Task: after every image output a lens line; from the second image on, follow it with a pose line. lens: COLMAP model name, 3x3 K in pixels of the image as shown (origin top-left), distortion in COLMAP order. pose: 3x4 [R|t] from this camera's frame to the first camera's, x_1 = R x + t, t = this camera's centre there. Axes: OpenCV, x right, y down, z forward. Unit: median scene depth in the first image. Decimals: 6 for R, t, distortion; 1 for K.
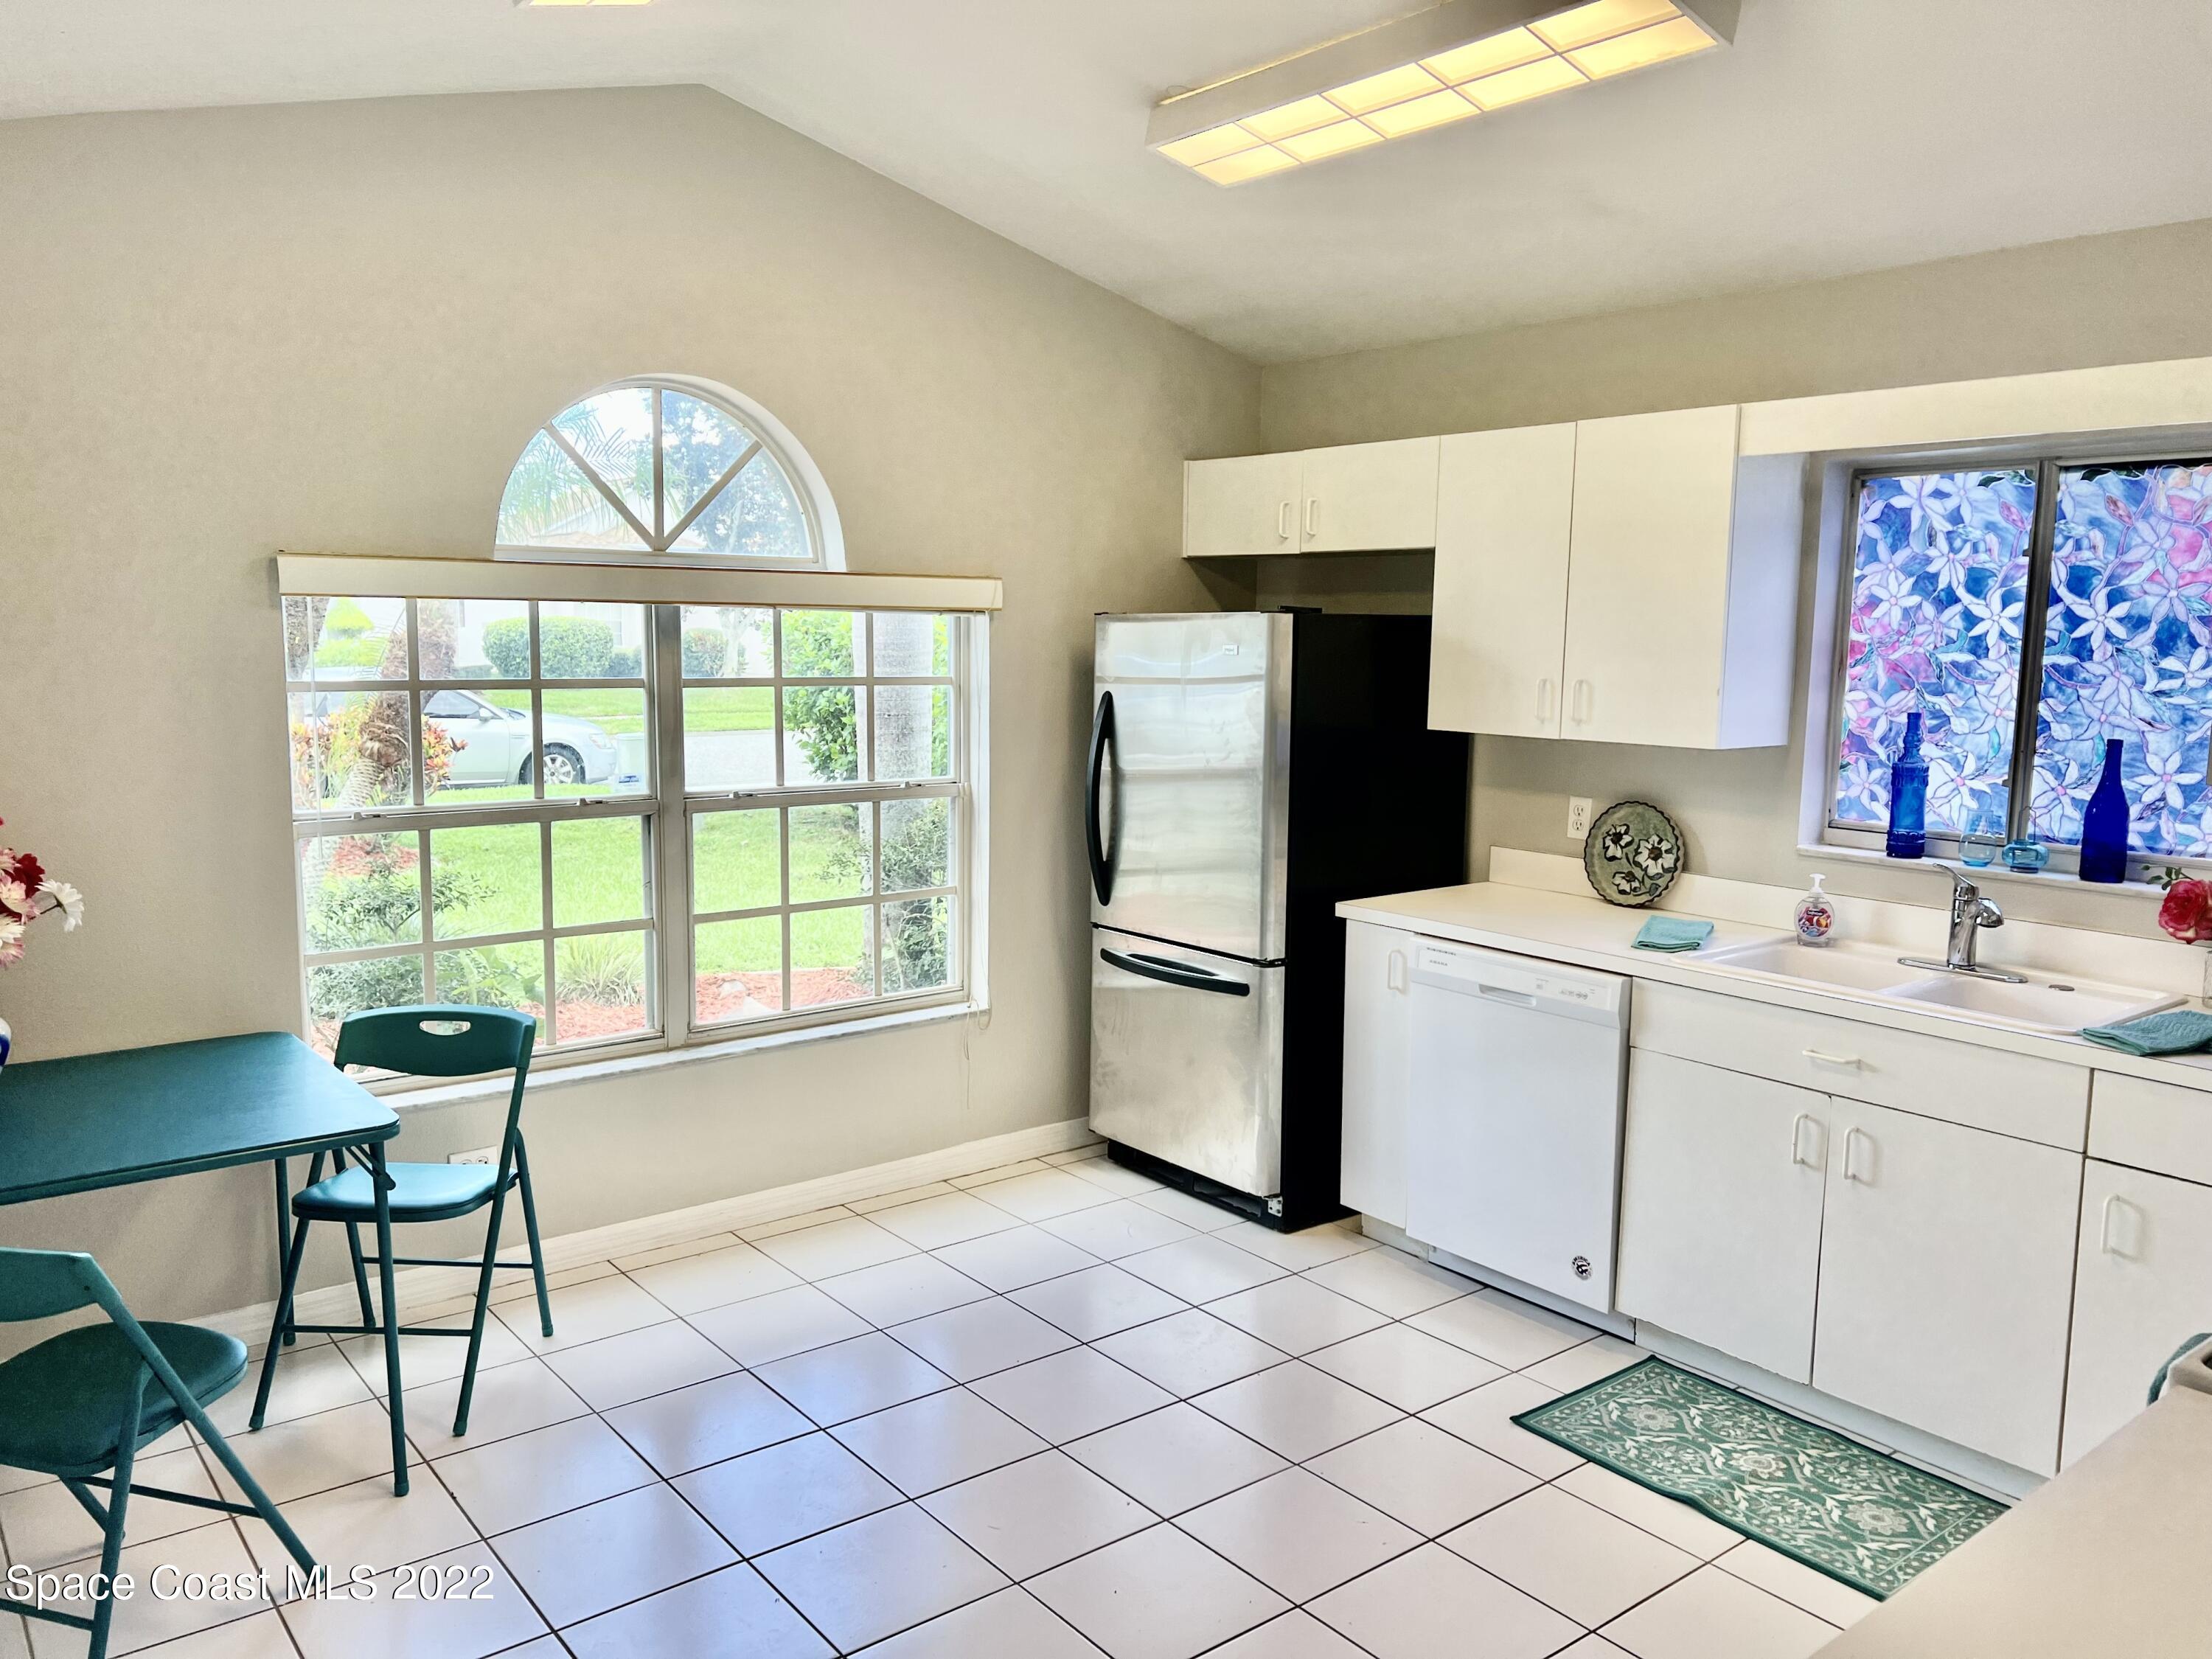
lens RADIAL K [[1658.7, 0, 1106.0], [0, 1658.7, 829.5], [0, 0, 1]] dist [-0.002166, -0.003933]
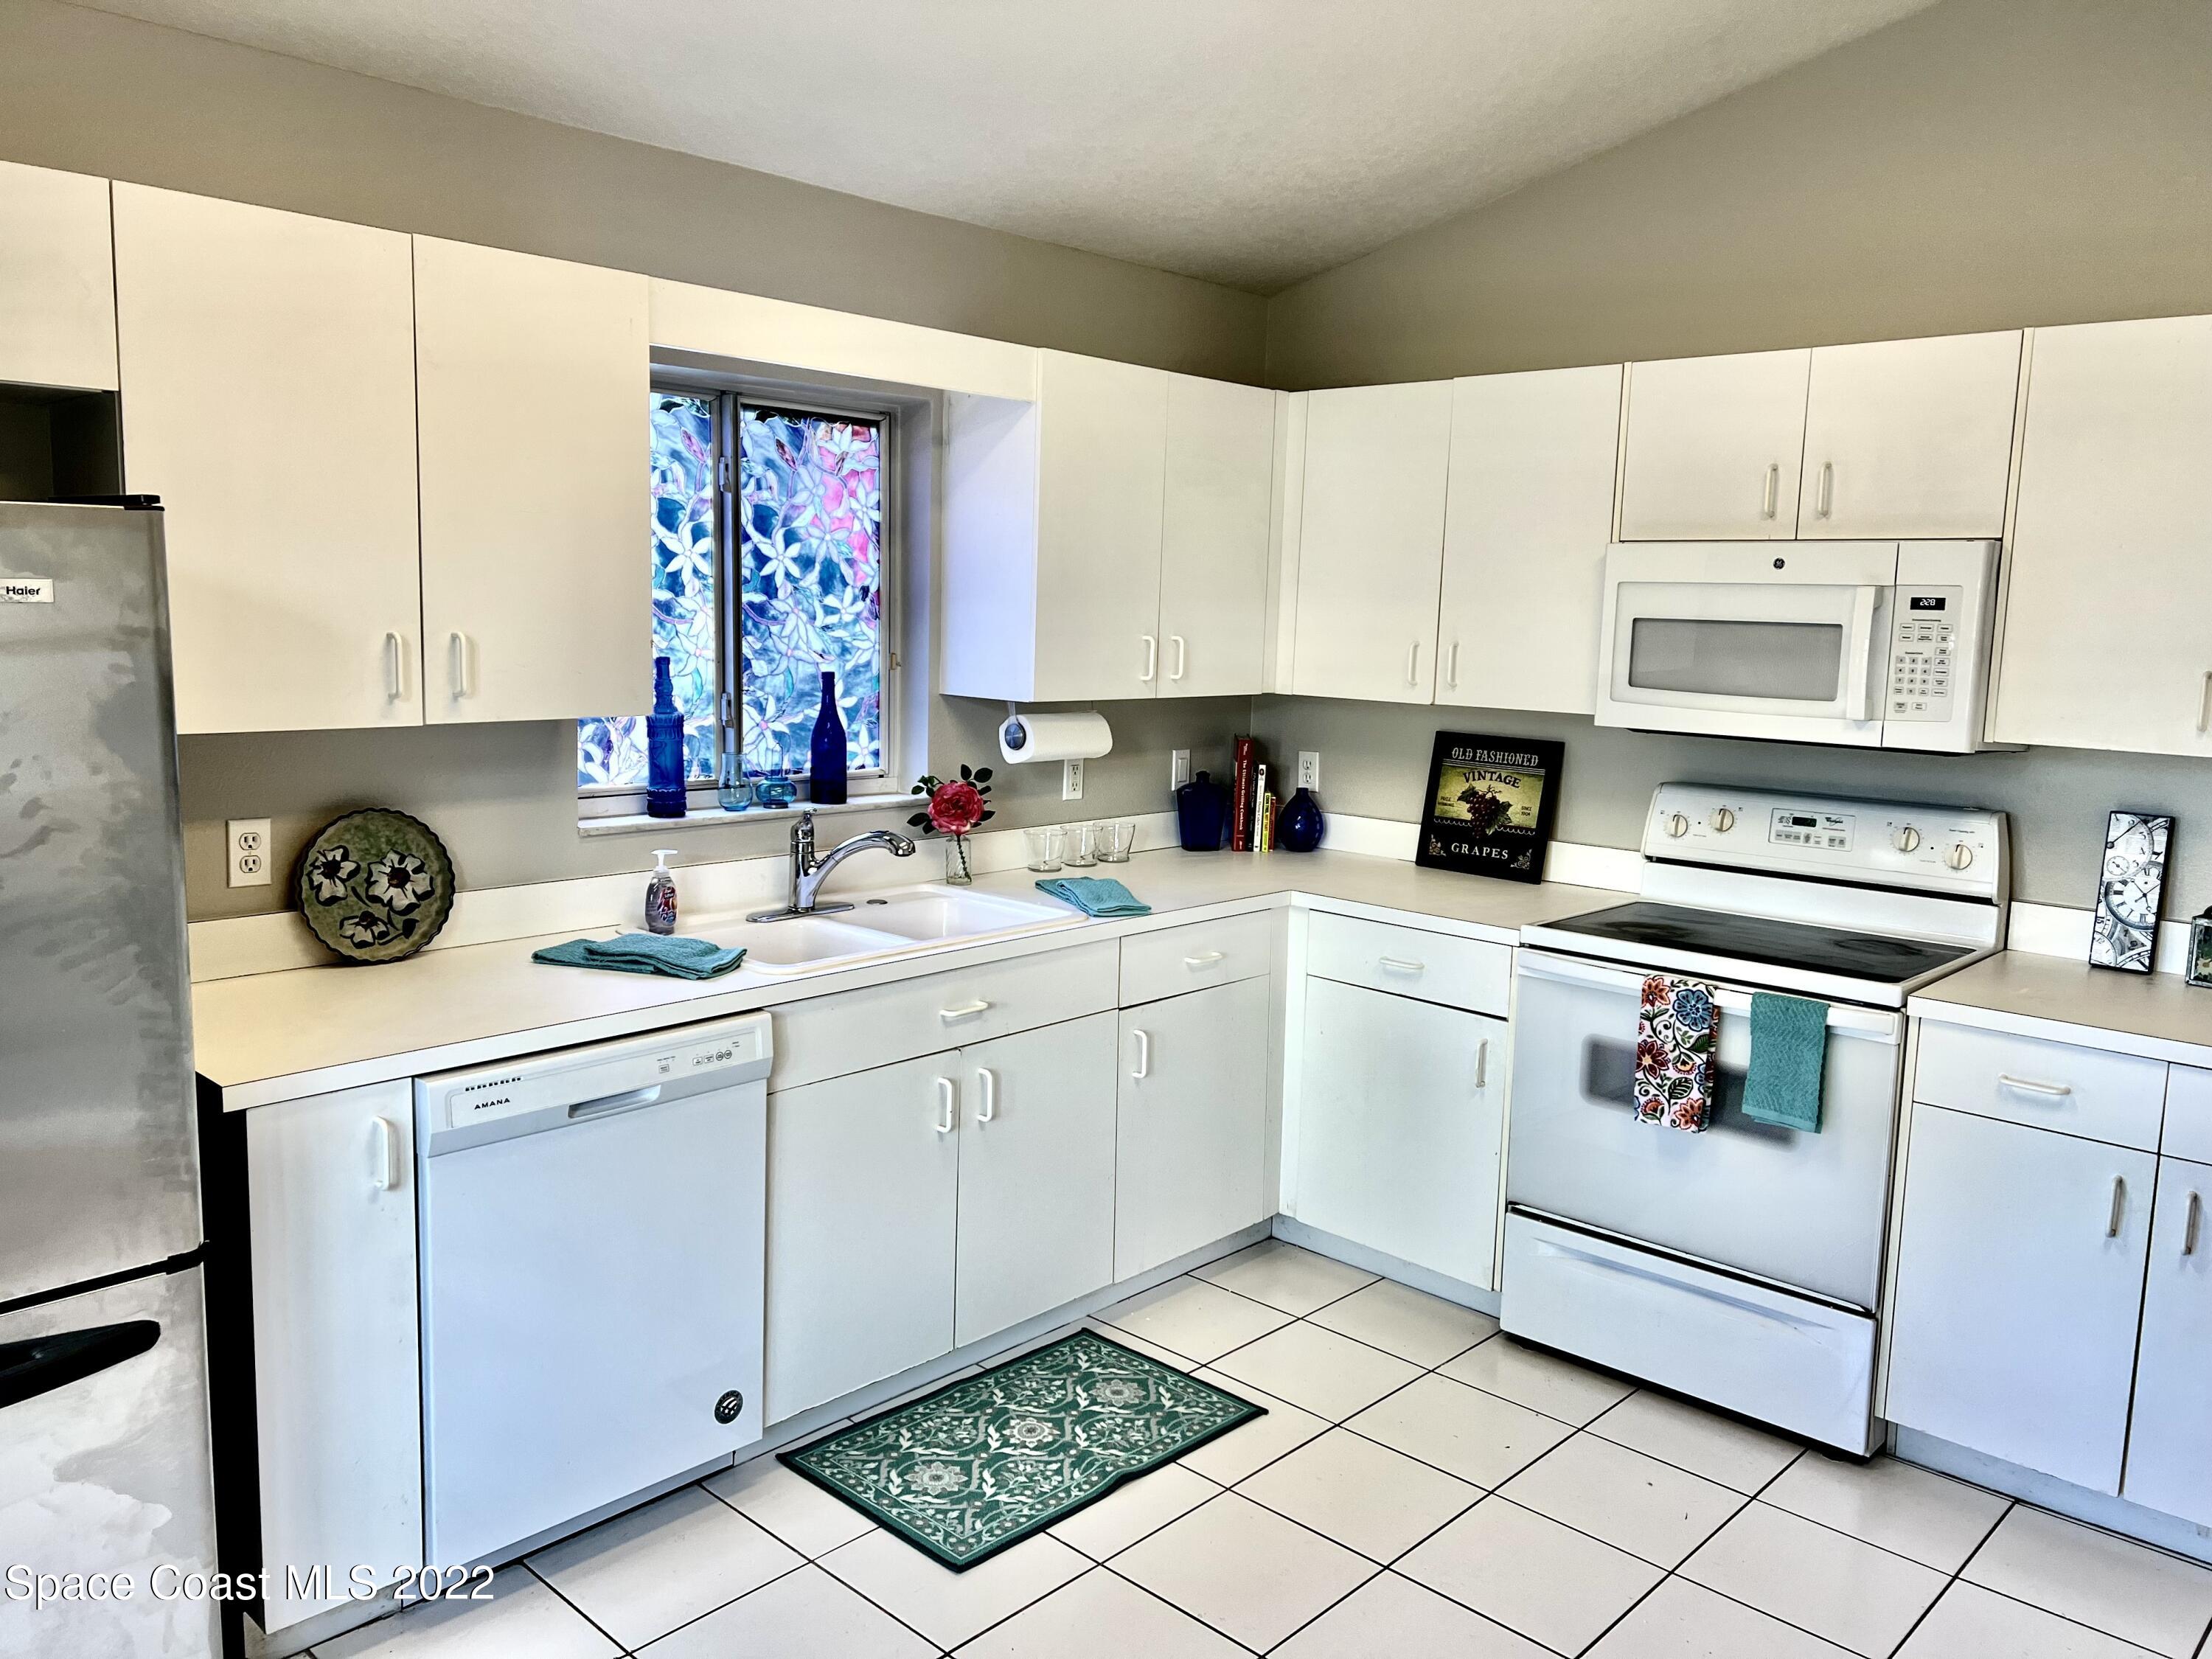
lens RADIAL K [[1669.9, 0, 1105.4], [0, 1669.9, 796.6], [0, 0, 1]] dist [0.096896, 0.000626]
pose [[-0.143418, -0.136712, 0.980174, -0.481591], [0.090585, 0.984442, 0.150562, -0.117635], [-0.985508, 0.110382, -0.128803, 0.932185]]
